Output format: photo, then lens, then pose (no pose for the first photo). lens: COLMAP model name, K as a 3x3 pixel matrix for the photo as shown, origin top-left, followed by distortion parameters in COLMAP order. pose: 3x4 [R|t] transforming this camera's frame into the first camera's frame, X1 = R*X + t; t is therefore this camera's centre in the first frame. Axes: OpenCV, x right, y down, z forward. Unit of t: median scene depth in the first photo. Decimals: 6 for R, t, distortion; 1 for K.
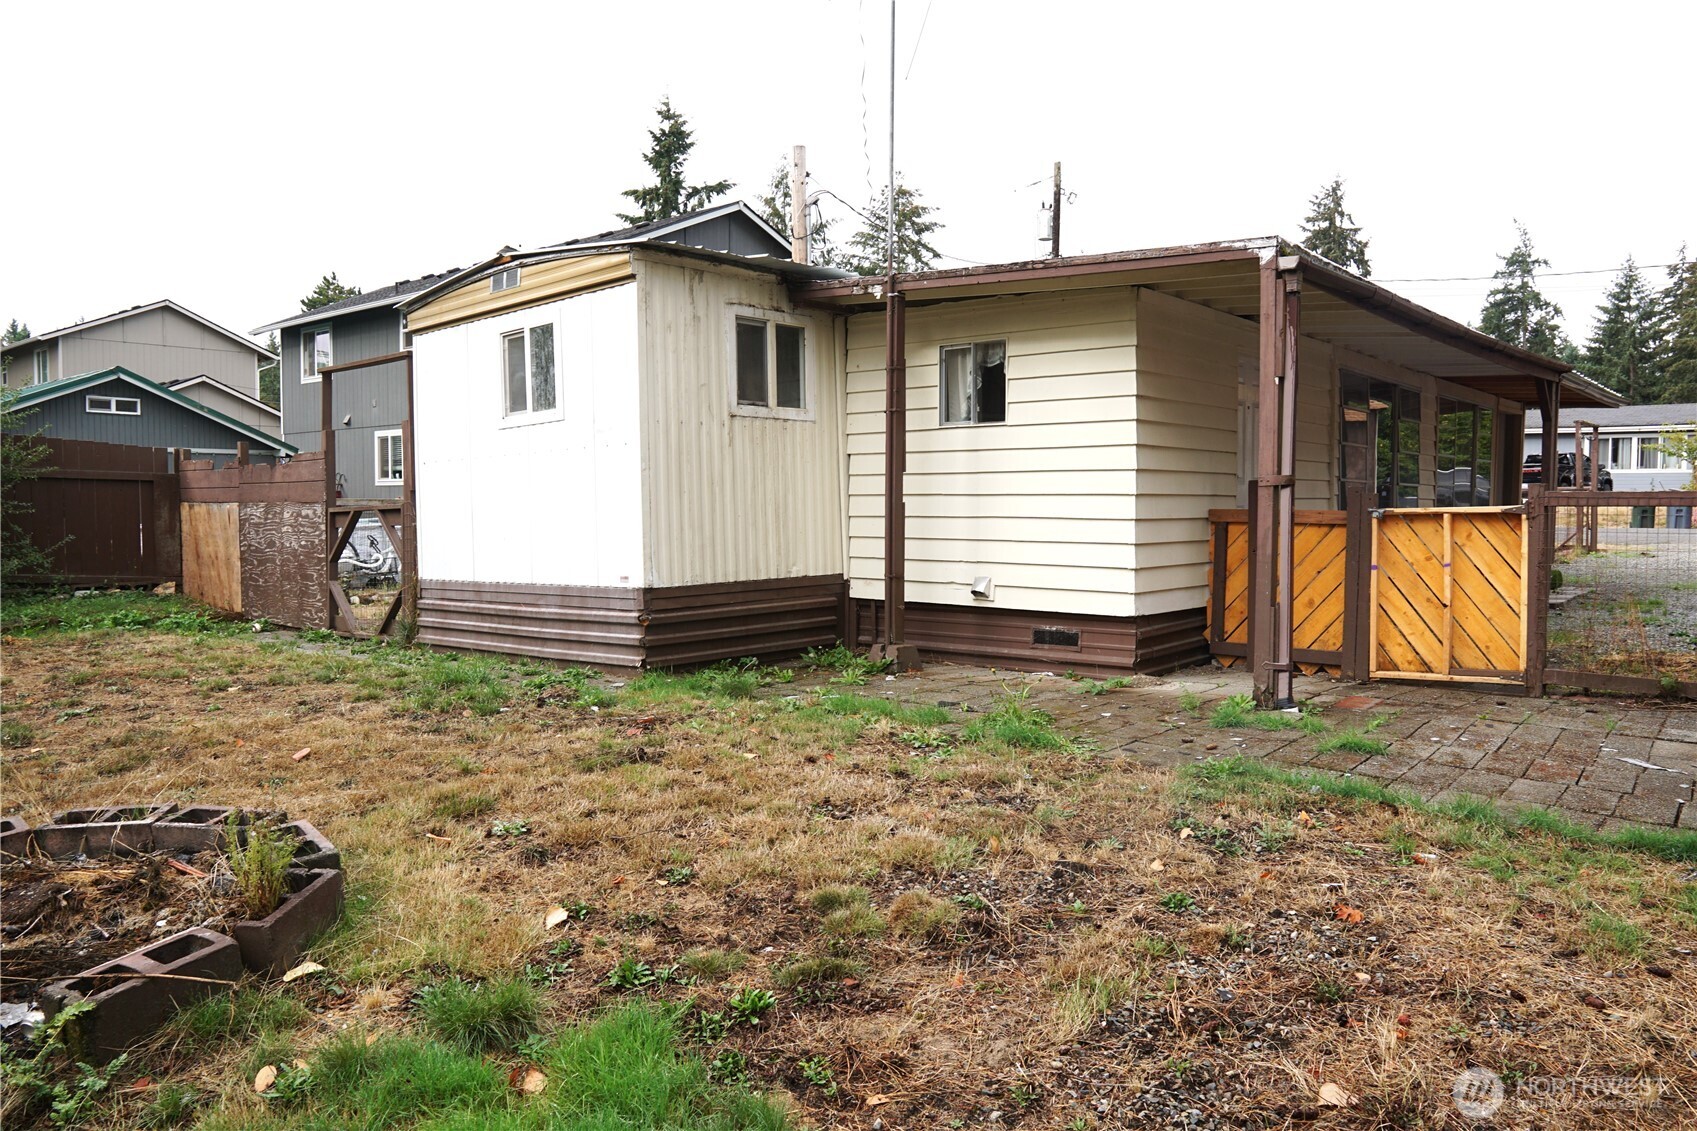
lens RADIAL K [[1191.3, 0, 854.4], [0, 1191.3, 577.7], [0, 0, 1]] dist [-0.100256, 0.061417]
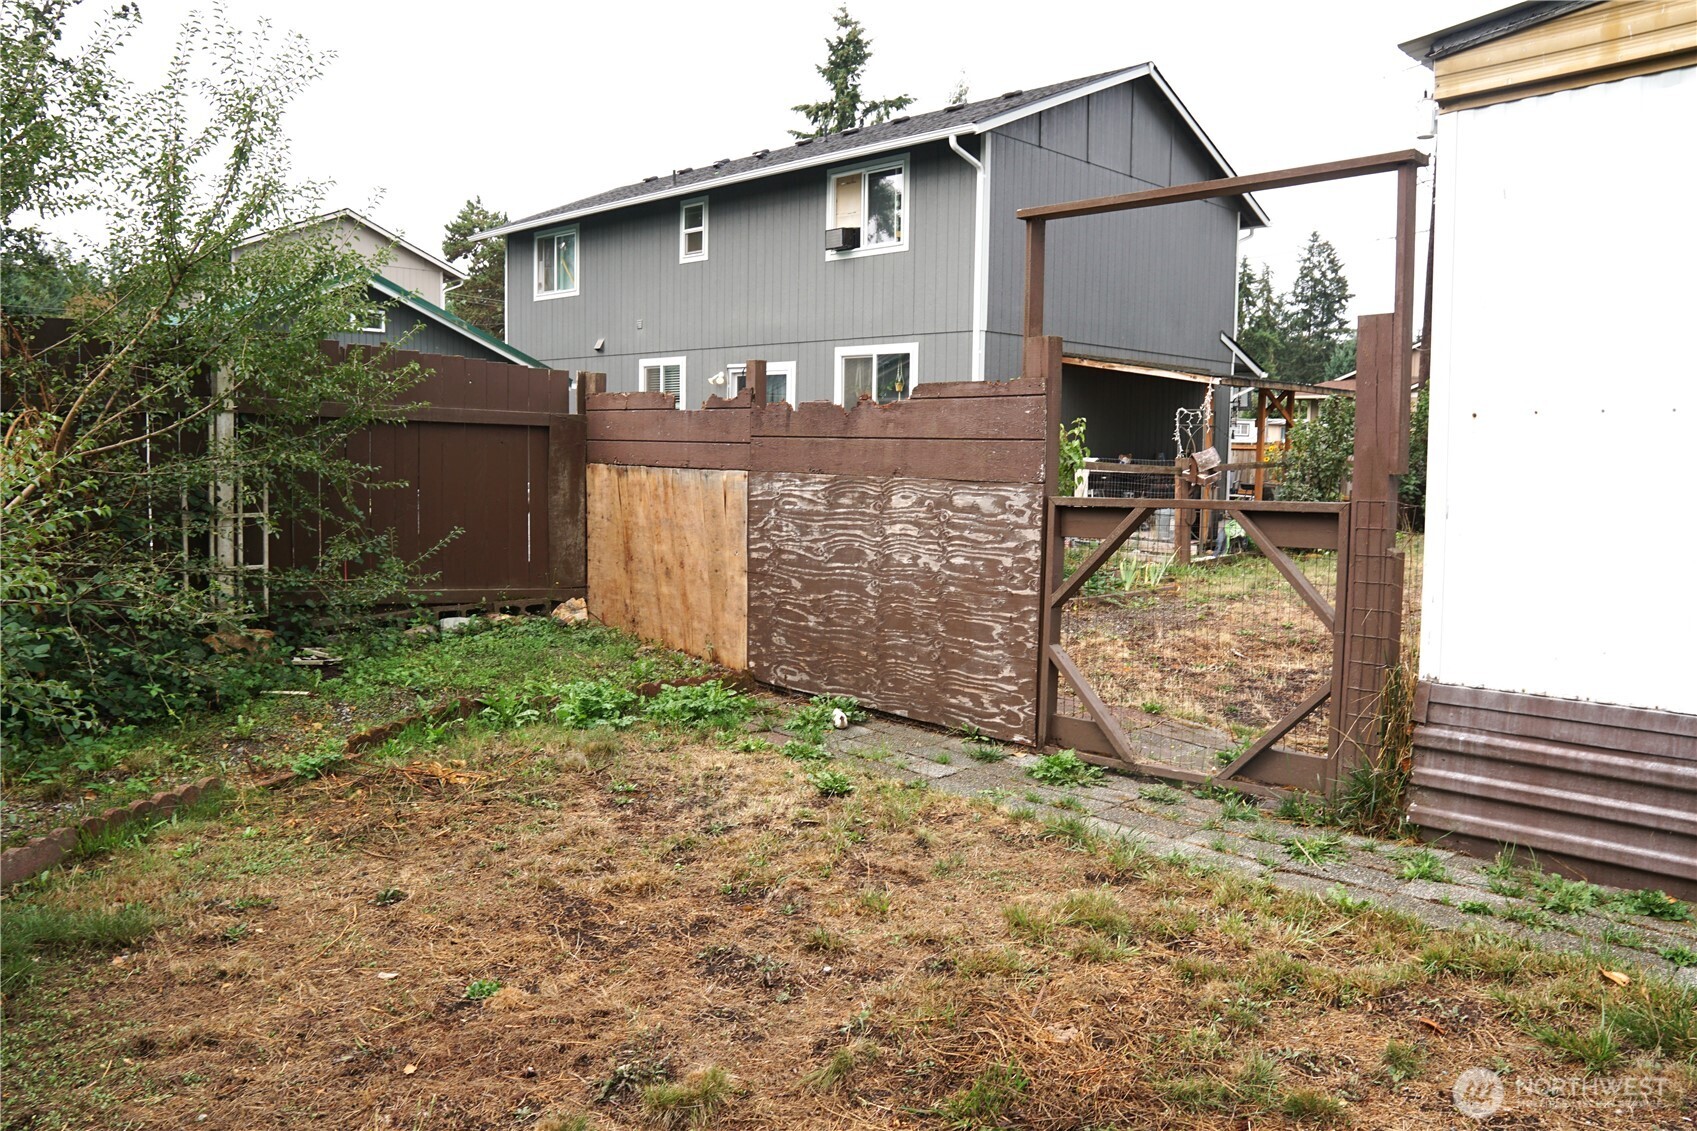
lens RADIAL K [[1191.3, 0, 851.9], [0, 1191.3, 565.7], [0, 0, 1]] dist [-0.100256, 0.061417]
pose [[0.996739, 0.022832, -0.077393, -0.478020], [-0.019751, 0.998991, 0.040346, -0.047576], [0.078236, -0.038685, 0.996184, 0.483710]]
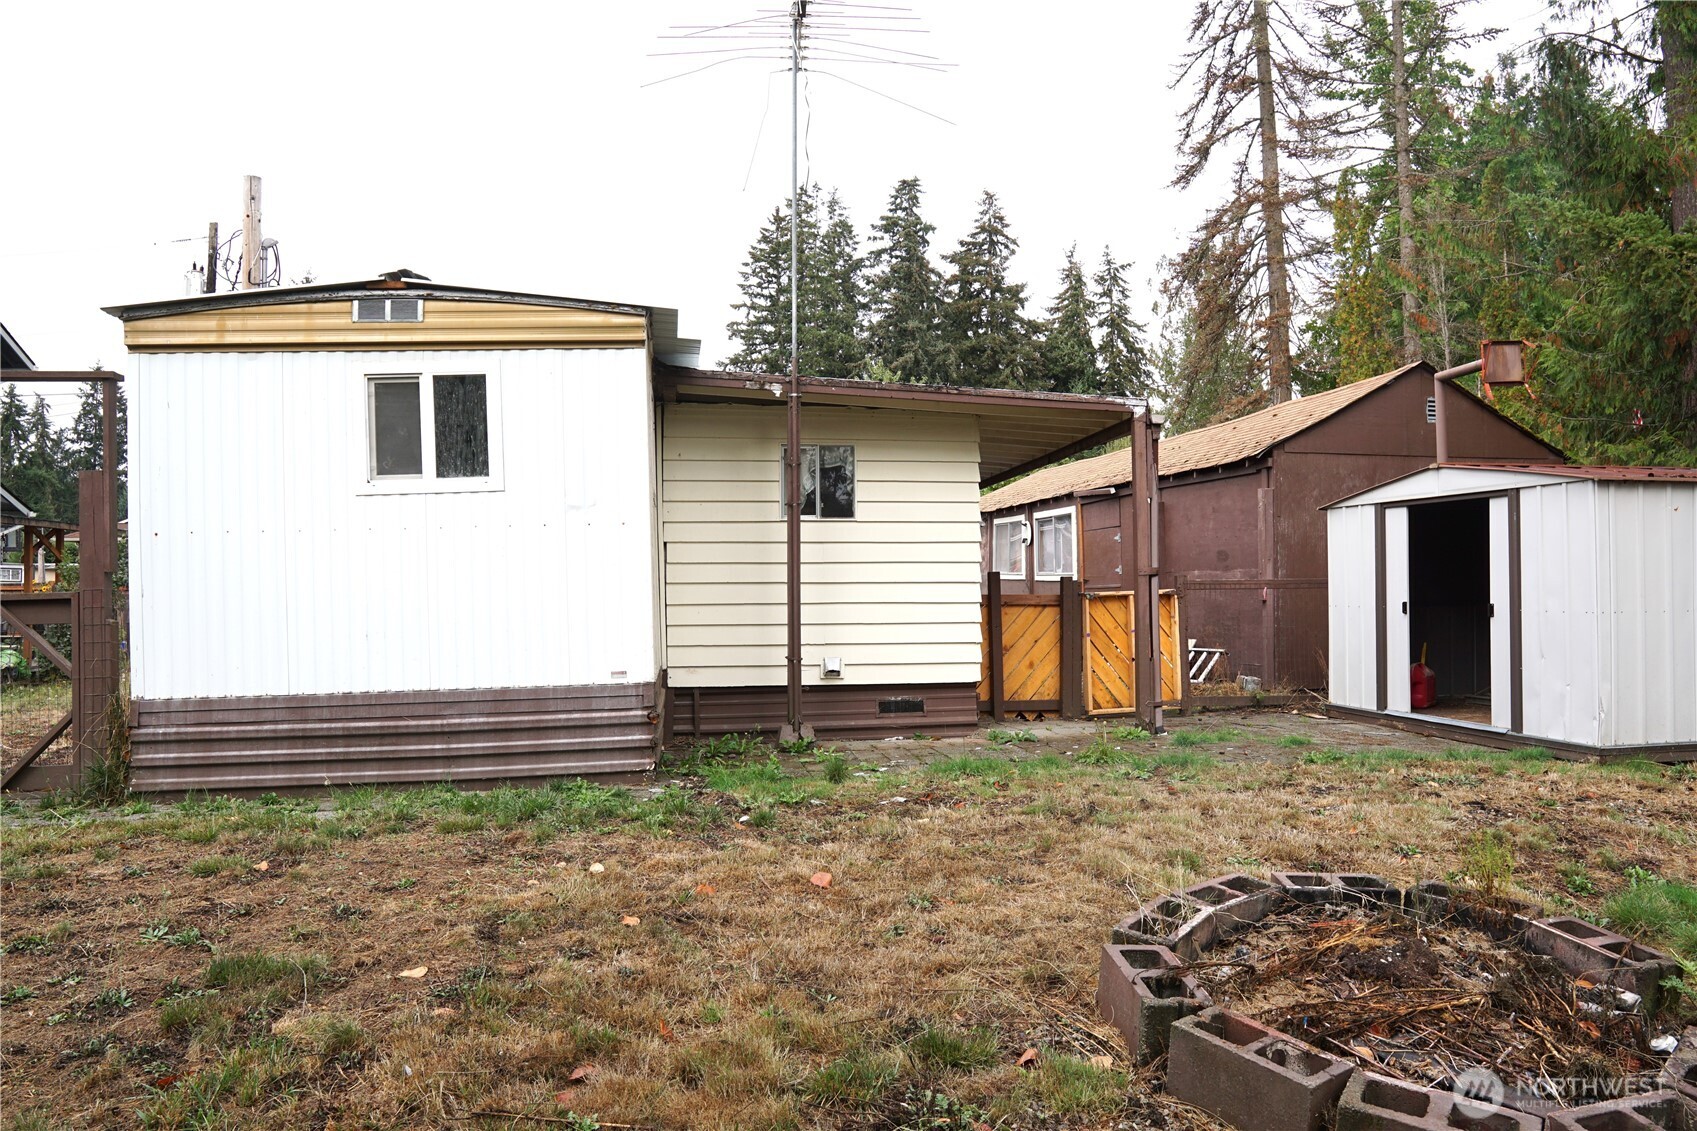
lens RADIAL K [[1191.3, 0, 855.6], [0, 1191.3, 568.6], [0, 0, 1]] dist [-0.100256, 0.061417]
pose [[0.644641, 0.014260, 0.764352, -0.537931], [0.054413, 0.996434, -0.064481, -0.007673], [-0.762546, 0.083158, 0.641567, 0.203469]]
